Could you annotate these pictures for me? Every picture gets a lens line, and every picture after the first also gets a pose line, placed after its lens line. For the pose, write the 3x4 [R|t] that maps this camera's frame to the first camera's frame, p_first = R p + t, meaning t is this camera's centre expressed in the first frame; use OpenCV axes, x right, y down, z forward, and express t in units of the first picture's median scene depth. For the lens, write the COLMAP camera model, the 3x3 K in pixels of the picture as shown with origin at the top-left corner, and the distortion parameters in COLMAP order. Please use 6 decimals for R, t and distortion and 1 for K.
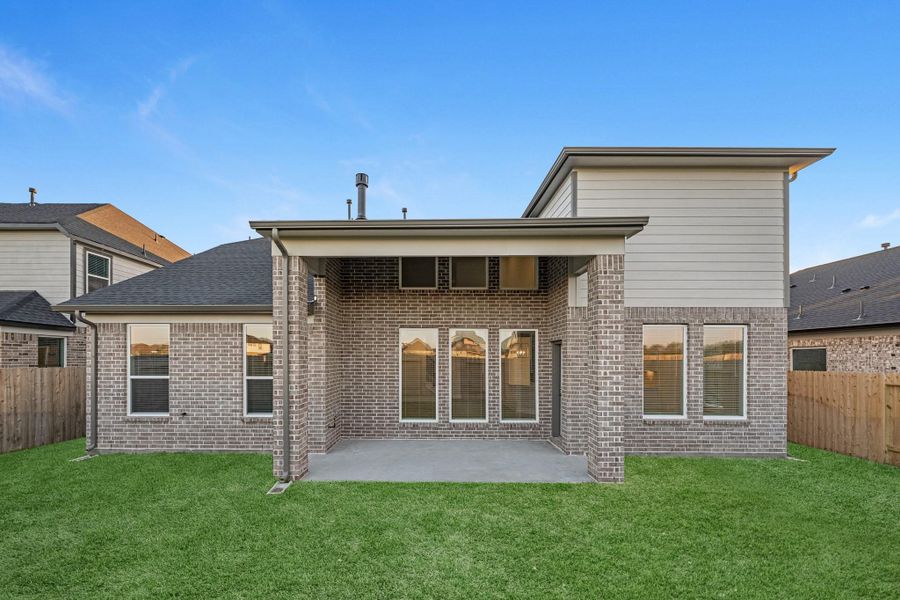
lens RADIAL K [[497.7, 0, 423.6], [0, 497.7, 292.2], [0, 0, 1]] dist [0.001177, -0.000024]
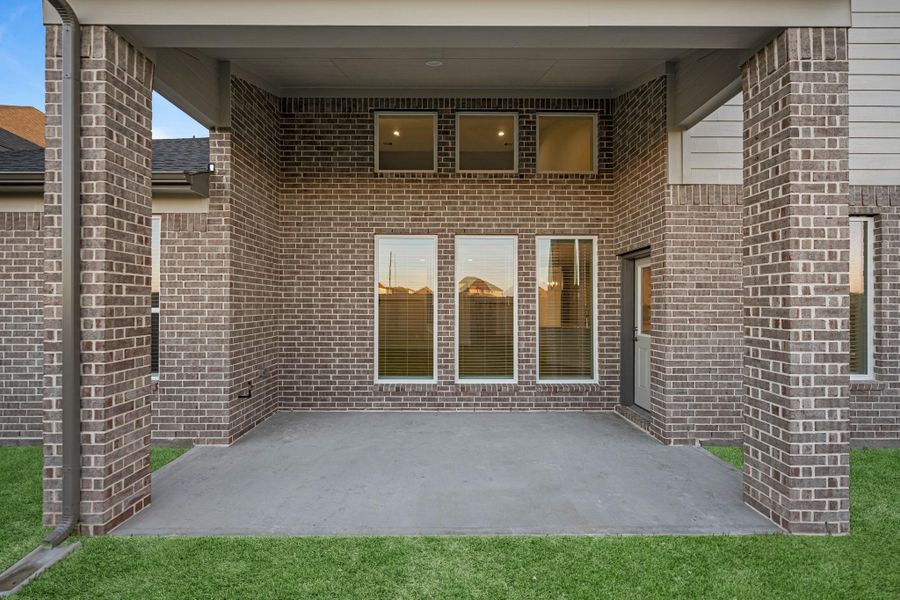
lens RADIAL K [[497.7, 0, 423.6], [0, 497.7, 292.2], [0, 0, 1]] dist [0.001177, -0.000024]
pose [[0.999852, -0.004542, -0.016584, 0.025676], [0.006289, 0.994254, 0.106859, 0.090792], [0.016004, -0.106947, 0.994136, 0.437950]]
